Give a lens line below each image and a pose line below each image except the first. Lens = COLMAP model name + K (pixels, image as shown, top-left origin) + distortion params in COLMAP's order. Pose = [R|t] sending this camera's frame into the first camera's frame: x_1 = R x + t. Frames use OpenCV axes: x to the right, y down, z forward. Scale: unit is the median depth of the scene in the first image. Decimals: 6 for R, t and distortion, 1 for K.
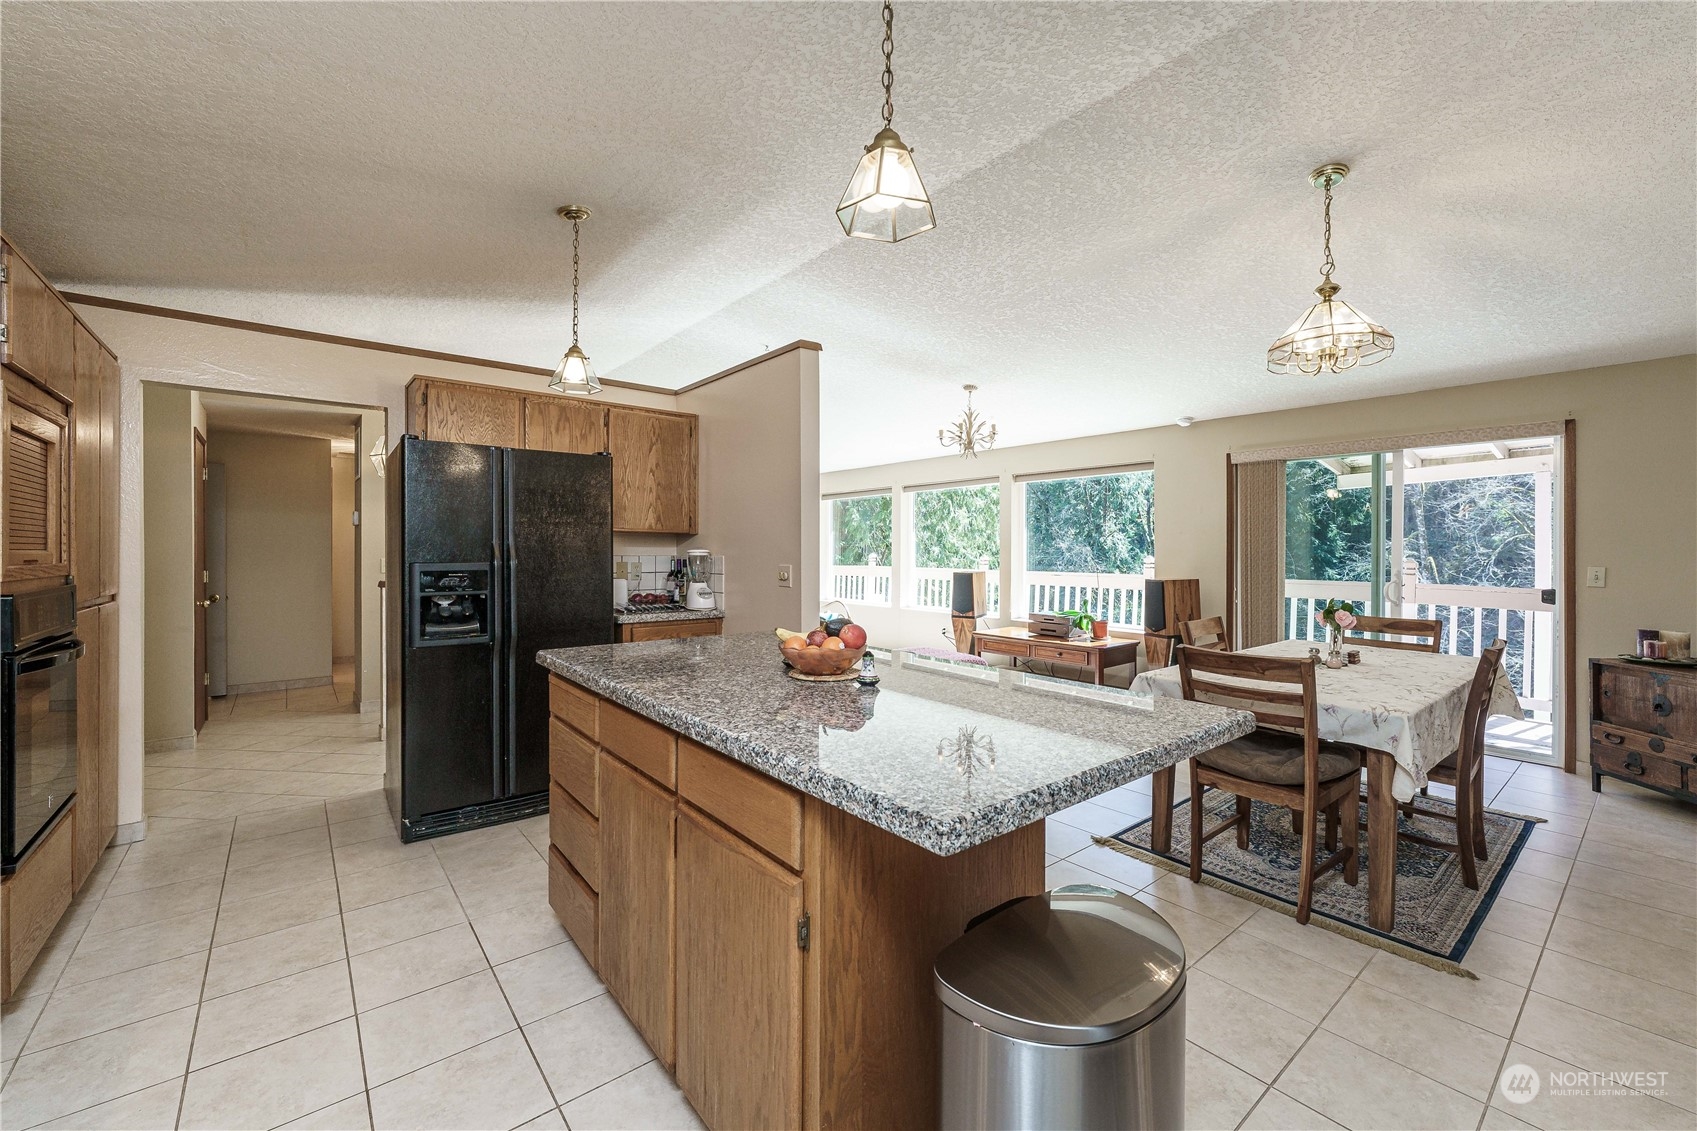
lens RADIAL K [[684.1, 0, 845.5], [0, 684.1, 548.7], [0, 0, 1]] dist [0.000543, -0.000126]
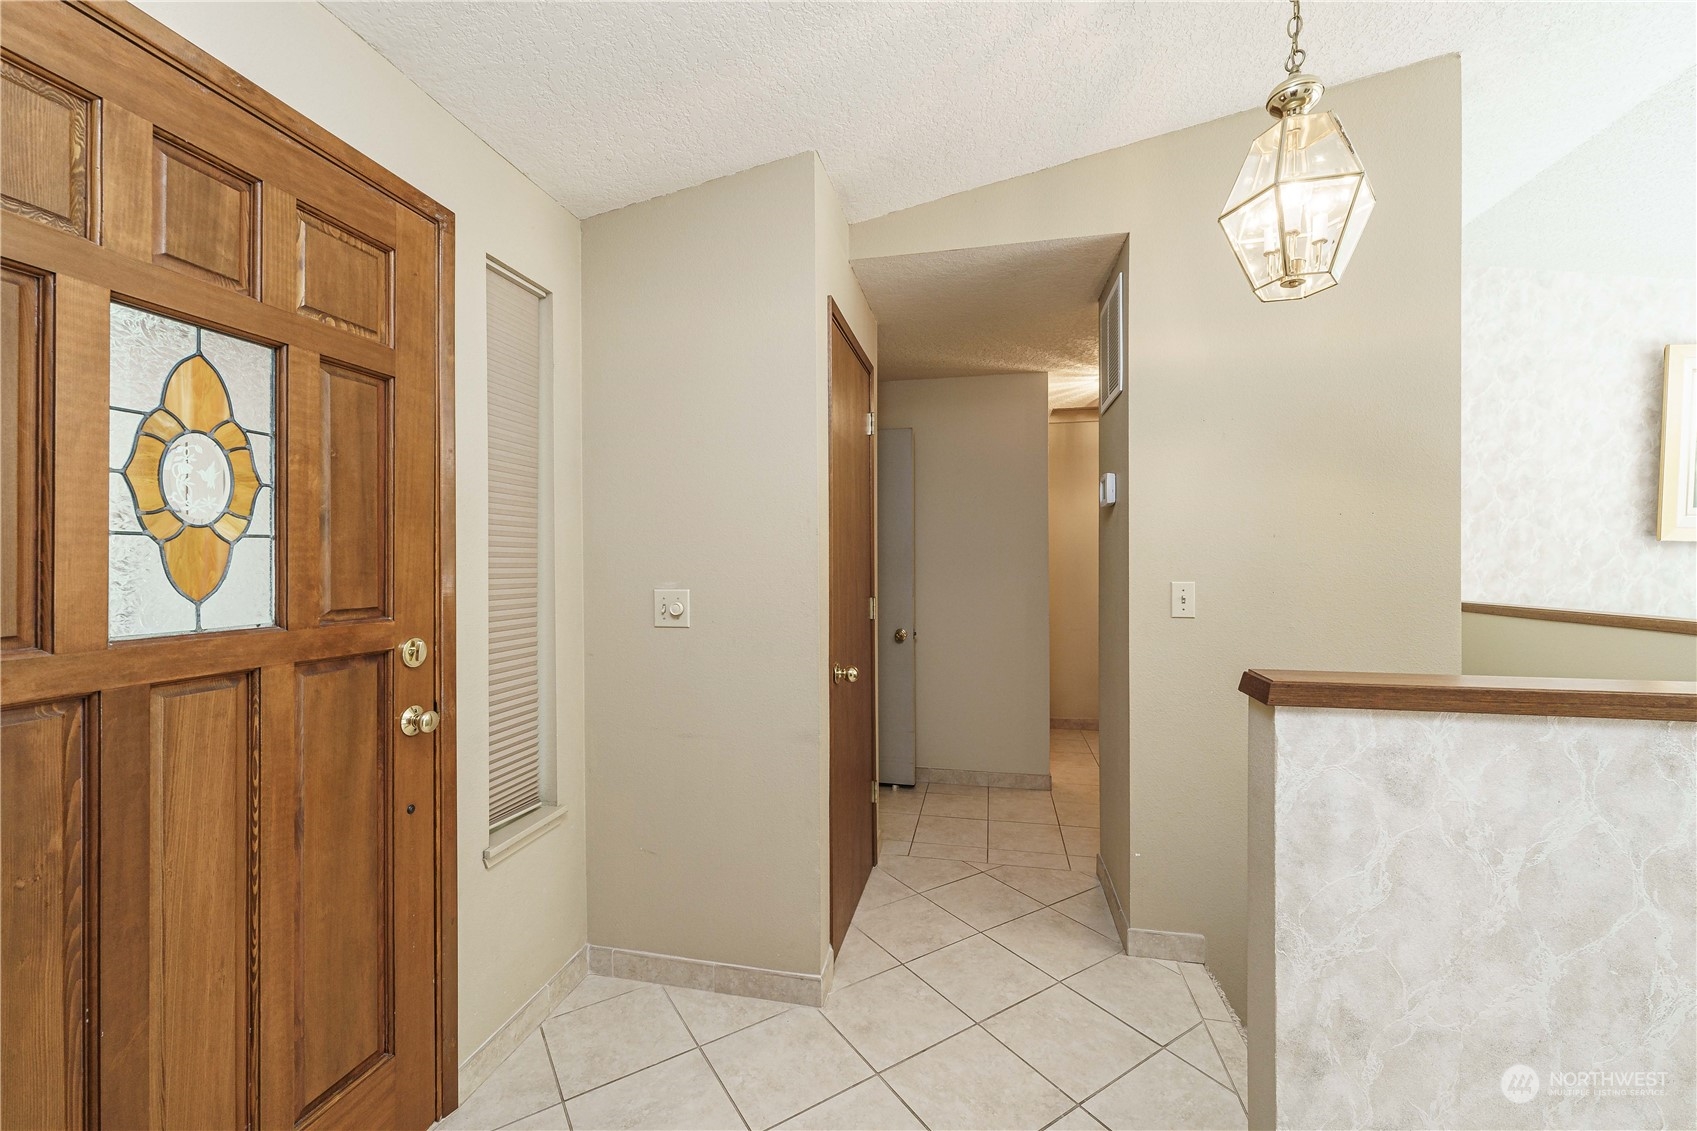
lens RADIAL K [[681.2, 0, 844.9], [0, 681.2, 558.7], [0, 0, 1]] dist [0.001310, -0.000293]
pose [[0.622808, -0.003075, -0.782368, -0.749333], [0.004305, 0.999991, -0.000504, 0.000331], [0.782363, -0.003054, 0.622816, 0.932612]]
